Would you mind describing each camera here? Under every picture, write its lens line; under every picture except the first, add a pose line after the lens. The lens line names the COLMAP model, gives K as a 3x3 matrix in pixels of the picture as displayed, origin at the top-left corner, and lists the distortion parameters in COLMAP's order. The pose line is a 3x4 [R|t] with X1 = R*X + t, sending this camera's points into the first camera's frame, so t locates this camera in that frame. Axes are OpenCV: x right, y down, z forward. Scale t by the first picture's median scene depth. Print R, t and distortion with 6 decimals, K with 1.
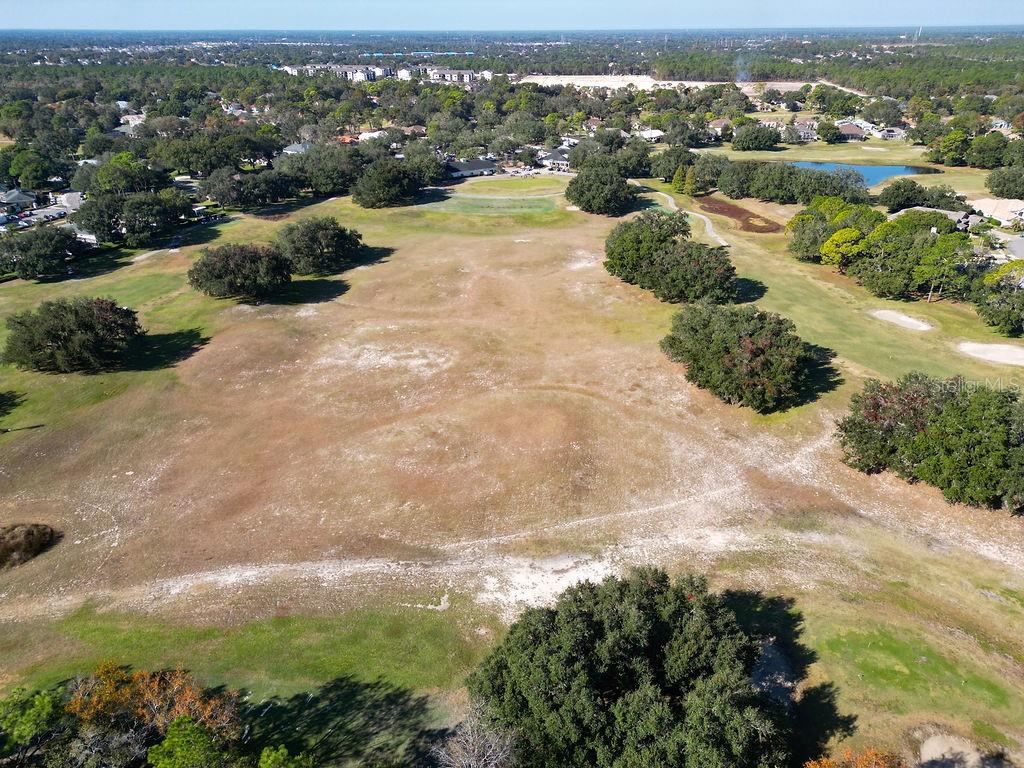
lens RADIAL K [[716.5, 0, 515.8], [0, 716.5, 385.2], [0, 0, 1]] dist [0.077262, -0.071358]
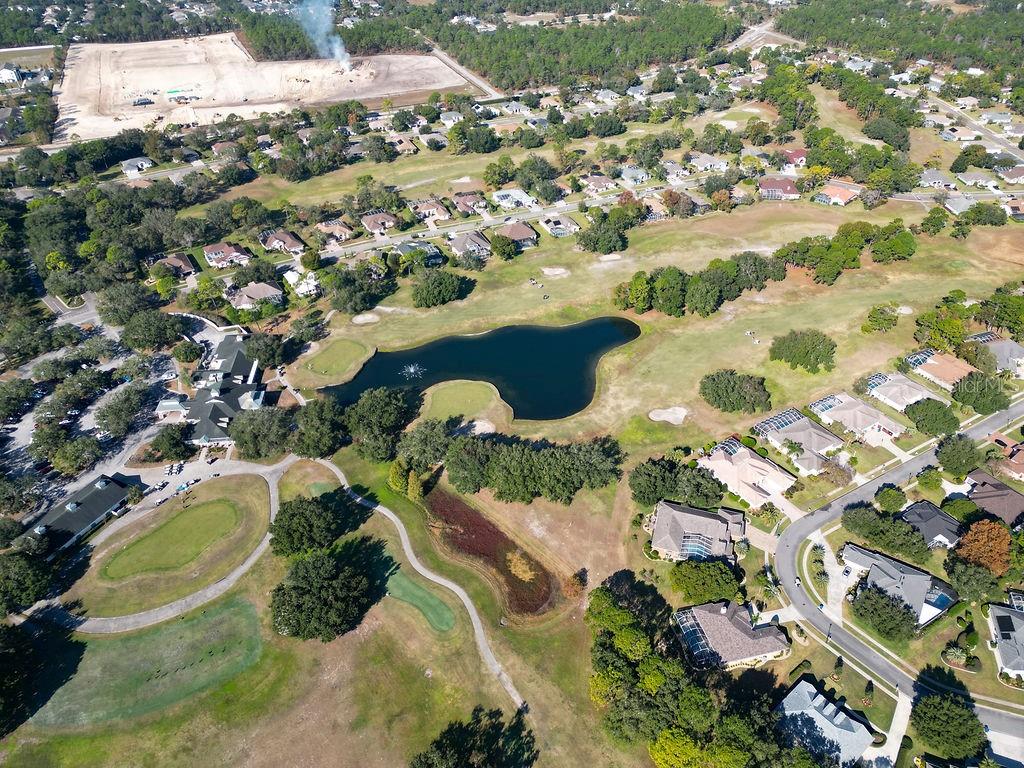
lens RADIAL K [[716.5, 0, 515.8], [0, 716.5, 385.2], [0, 0, 1]] dist [0.077262, -0.071358]
pose [[0.870232, -0.295778, 0.393969, 0.160497], [0.219874, 0.948829, 0.226670, -1.486183], [-0.440853, -0.110631, 0.890735, 0.704612]]
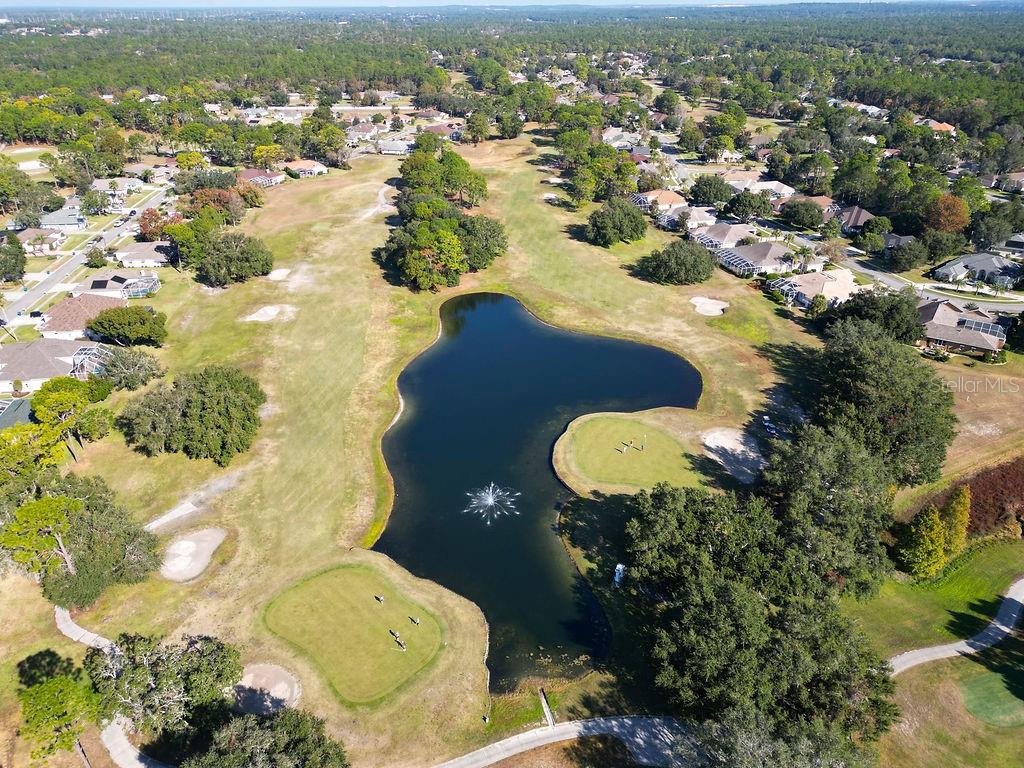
lens RADIAL K [[716.5, 0, 515.8], [0, 716.5, 385.2], [0, 0, 1]] dist [0.077262, -0.071358]
pose [[-0.227921, -0.448523, 0.864222, -0.001831], [0.435854, 0.746693, 0.502475, -1.698445], [-0.870680, 0.491199, 0.025304, 3.167697]]
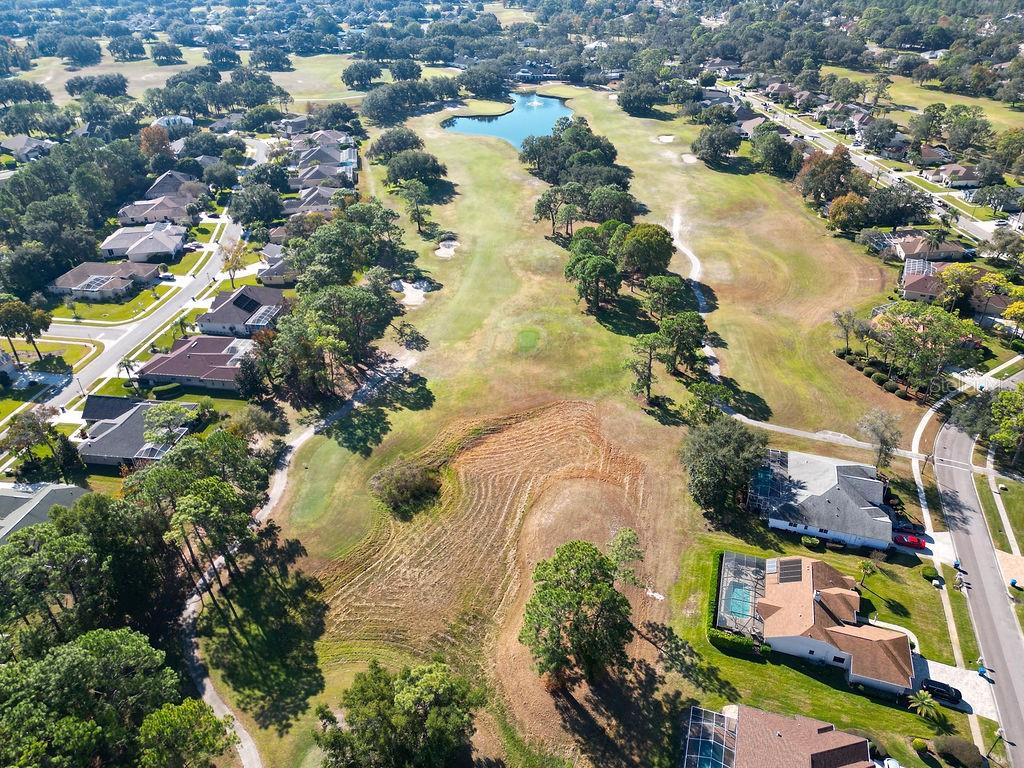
lens RADIAL K [[699.7, 0, 534.8], [0, 699.7, 381.3], [0, 0, 1]] dist [0.053150, 0.000298]
pose [[0.193572, 0.532215, -0.824182, 4.686357], [-0.432616, 0.800292, 0.415182, -1.369295], [0.880553, 0.276187, 0.385159, 2.311654]]
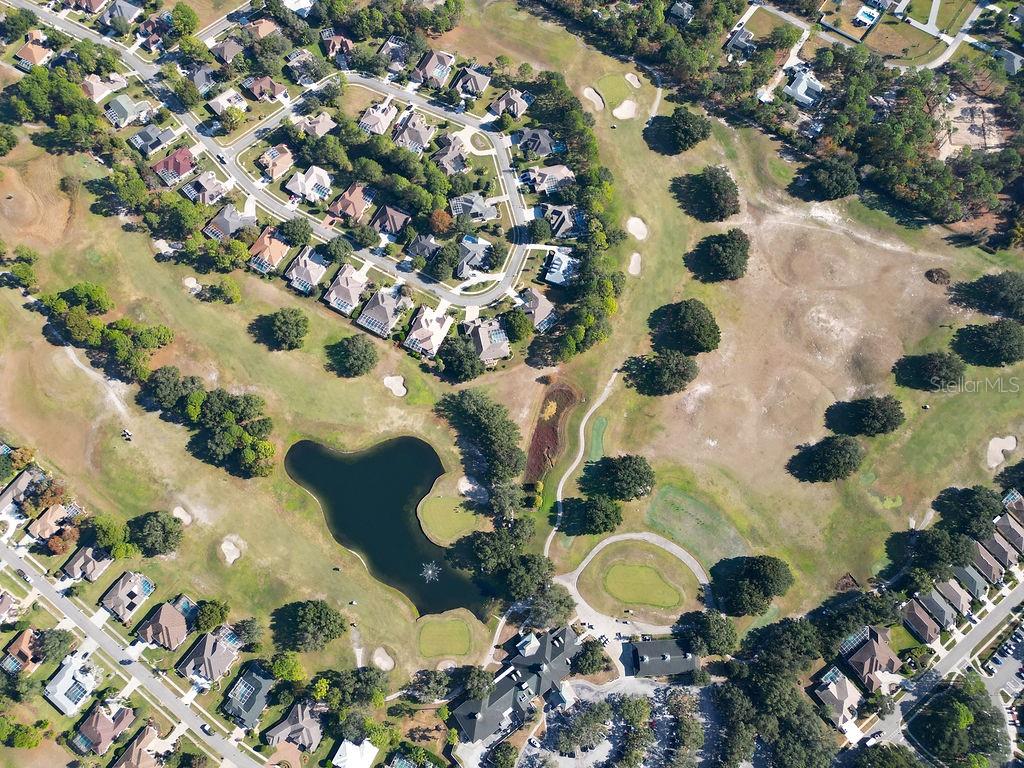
lens RADIAL K [[716.5, 0, 515.8], [0, 716.5, 385.2], [0, 0, 1]] dist [0.077262, -0.071358]
pose [[-0.862891, -0.474231, 0.174713, 0.375710], [0.233602, -0.067701, 0.969973, -4.213578], [-0.448162, 0.877794, 0.169199, 1.761754]]
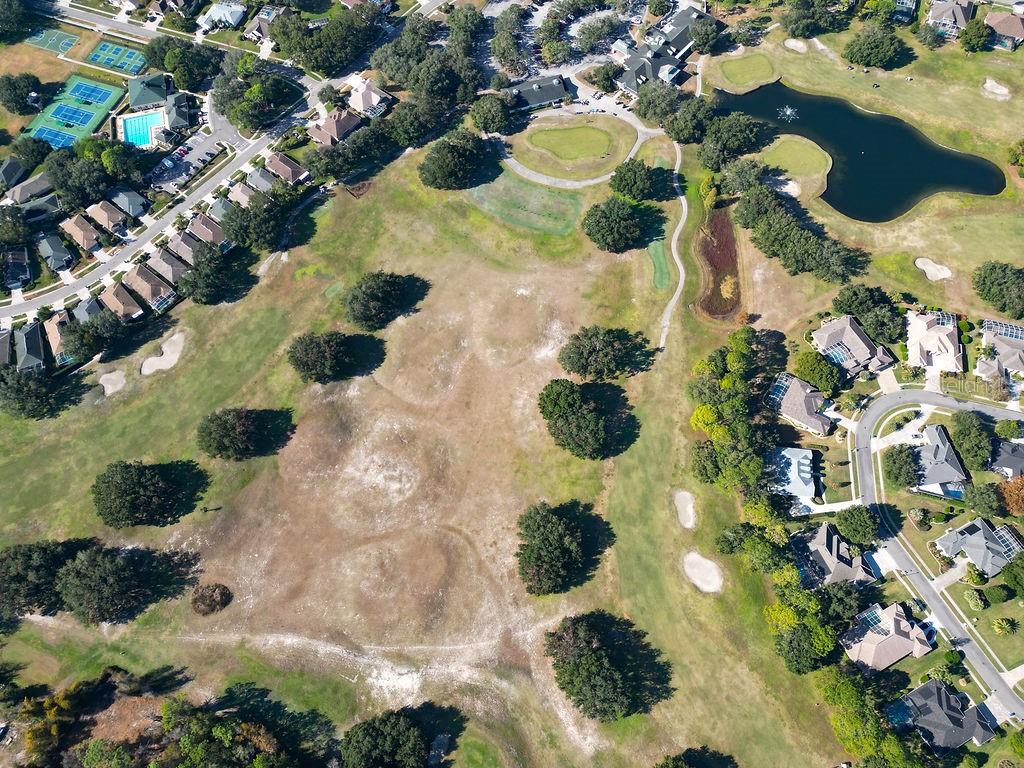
lens RADIAL K [[716.5, 0, 515.8], [0, 716.5, 385.2], [0, 0, 1]] dist [0.077262, -0.071358]
pose [[0.958000, 0.257534, -0.126147, 0.458052], [-0.124062, 0.768792, 0.627349, -1.982897], [0.258544, -0.585350, 0.768453, -0.289561]]
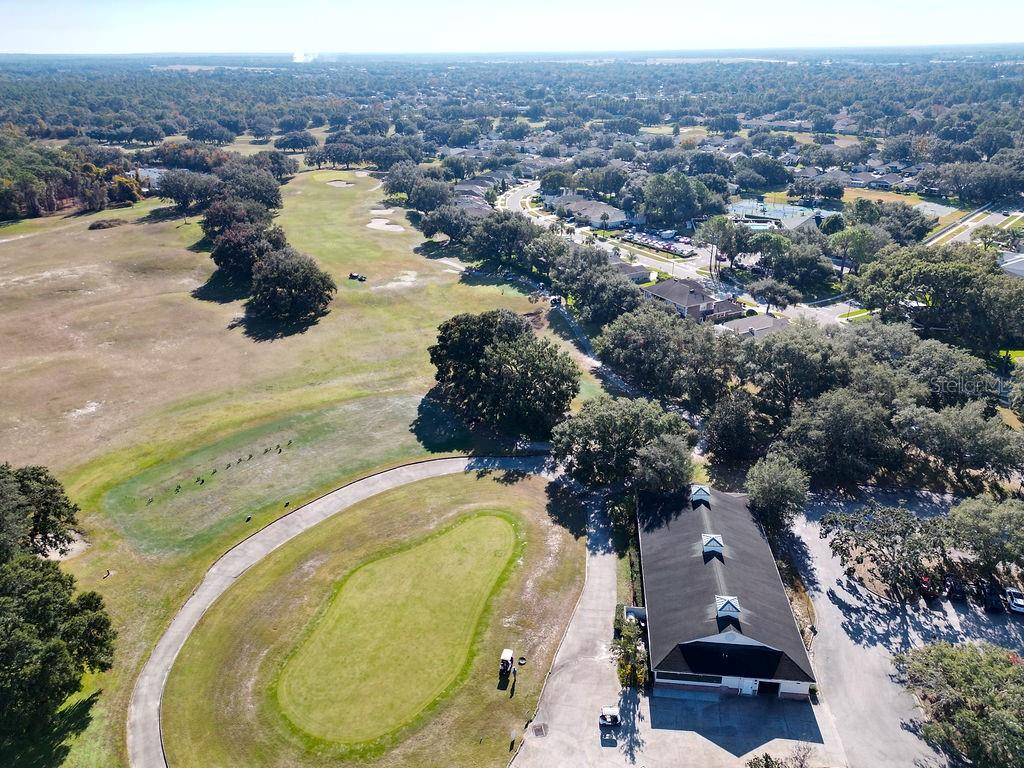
lens RADIAL K [[716.5, 0, 515.8], [0, 716.5, 385.2], [0, 0, 1]] dist [0.077262, -0.071358]
pose [[-0.645856, 0.331998, -0.687493, 0.385869], [-0.325118, 0.695163, 0.641129, -1.508278], [0.690774, 0.637594, -0.341037, 3.098106]]
